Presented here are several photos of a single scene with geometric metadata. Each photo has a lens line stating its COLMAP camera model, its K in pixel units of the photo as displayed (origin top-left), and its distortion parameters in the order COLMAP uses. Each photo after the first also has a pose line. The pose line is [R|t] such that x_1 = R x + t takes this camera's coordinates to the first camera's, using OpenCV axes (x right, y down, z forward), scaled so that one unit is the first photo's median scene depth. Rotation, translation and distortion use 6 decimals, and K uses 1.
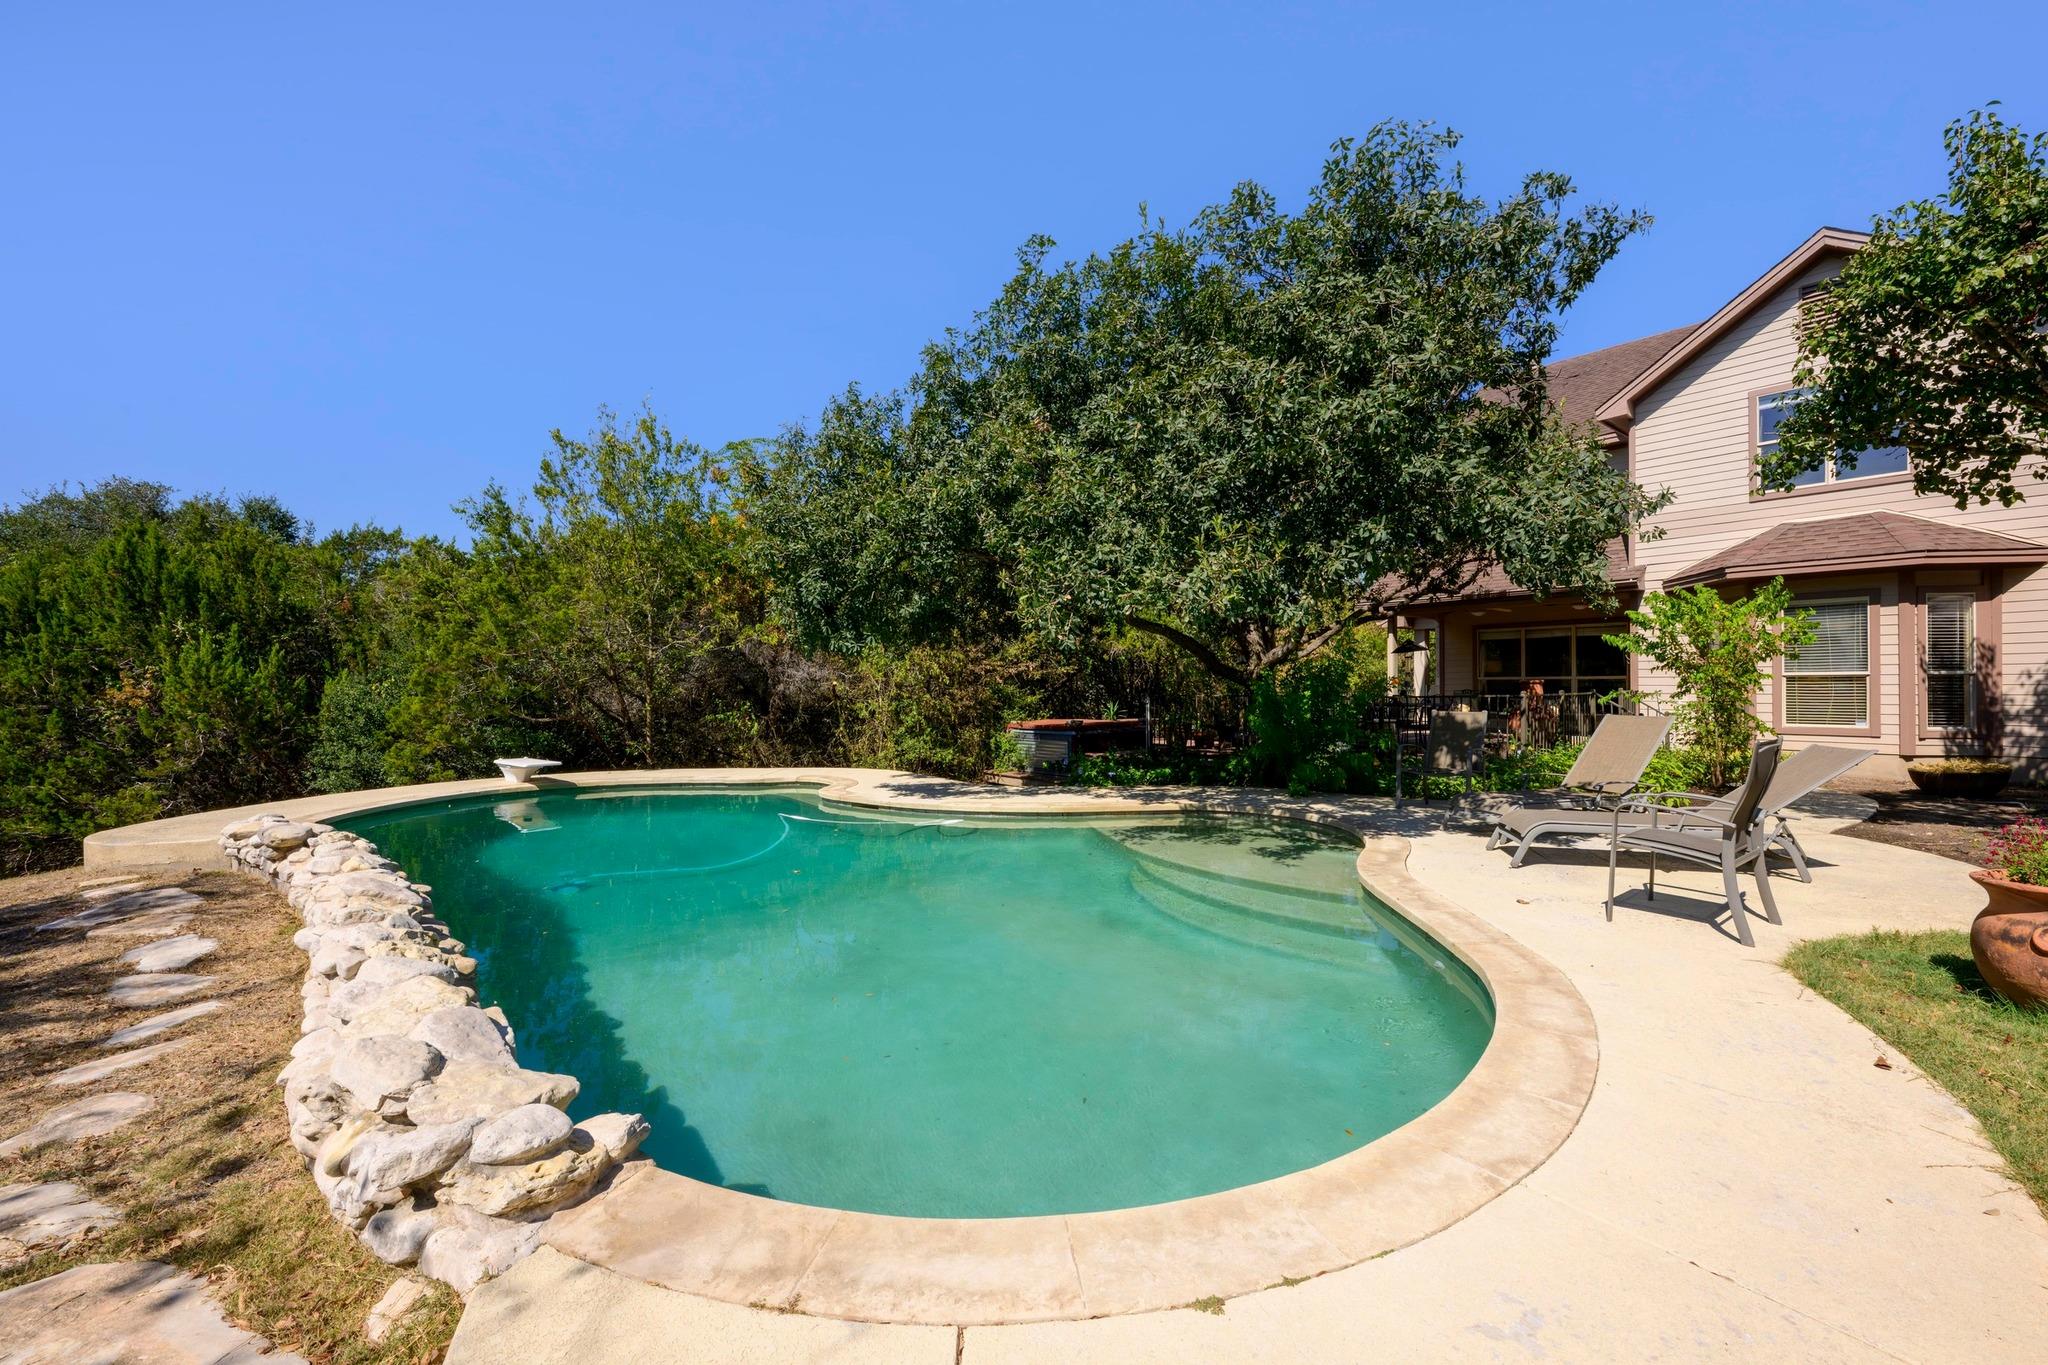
lens RADIAL K [[809.8, 0, 1022.7], [0, 809.8, 684.0], [0, 0, 1]] dist [-0.000429, 0.000034]
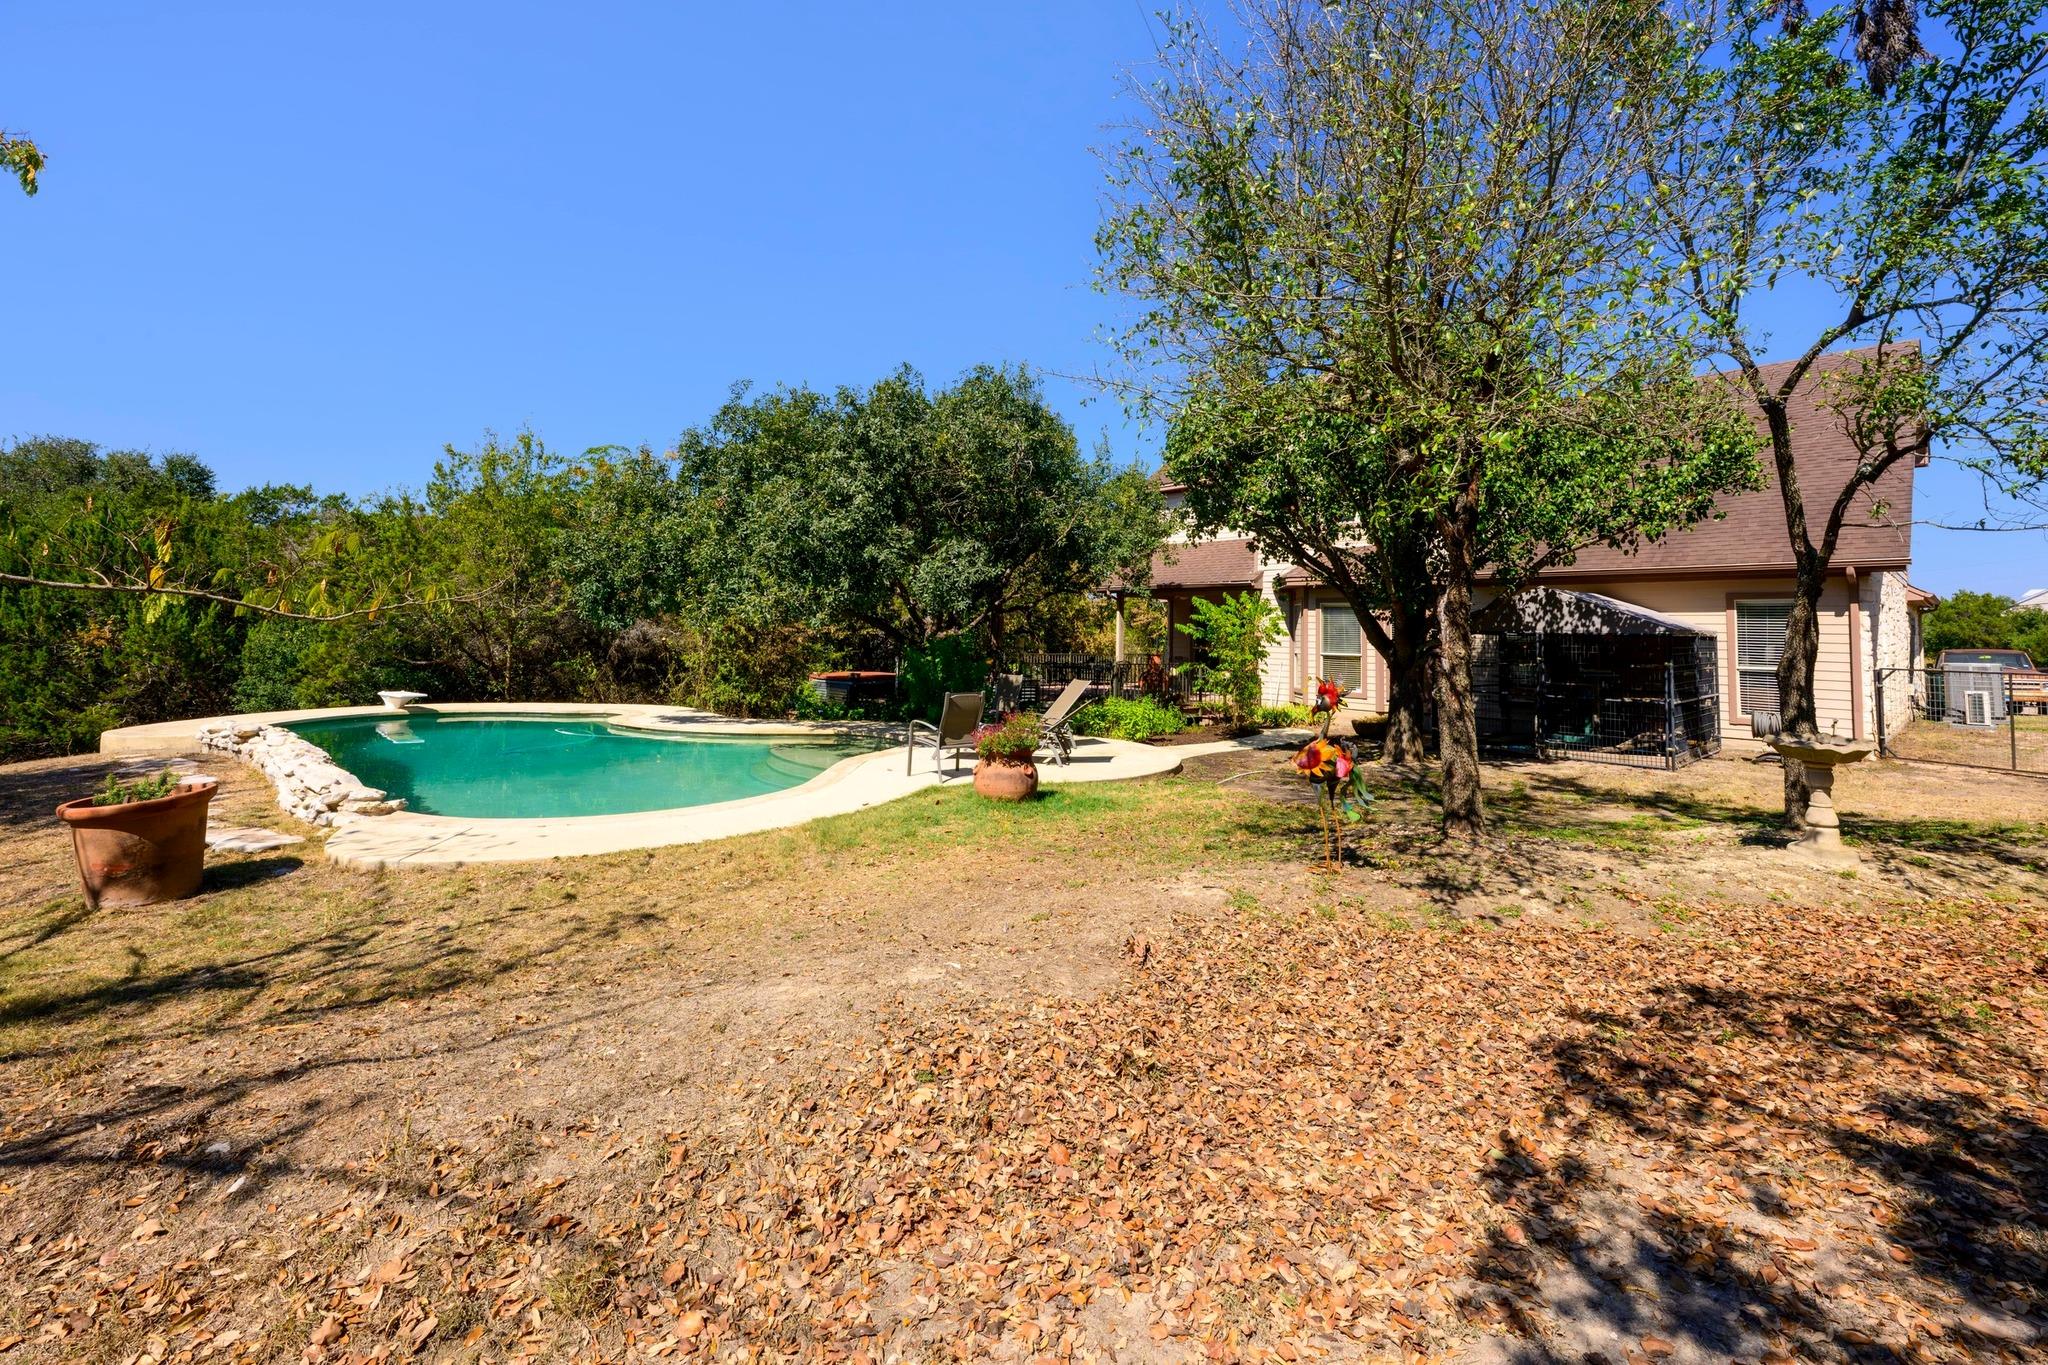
lens RADIAL K [[809.8, 0, 1020.6], [0, 809.8, 593.0], [0, 0, 1]] dist [-0.000429, 0.000034]
pose [[0.996429, 0.034647, 0.076993, 0.291759], [-0.030880, 0.998292, -0.049596, -0.035718], [-0.078579, 0.047041, 0.995797, -0.420468]]
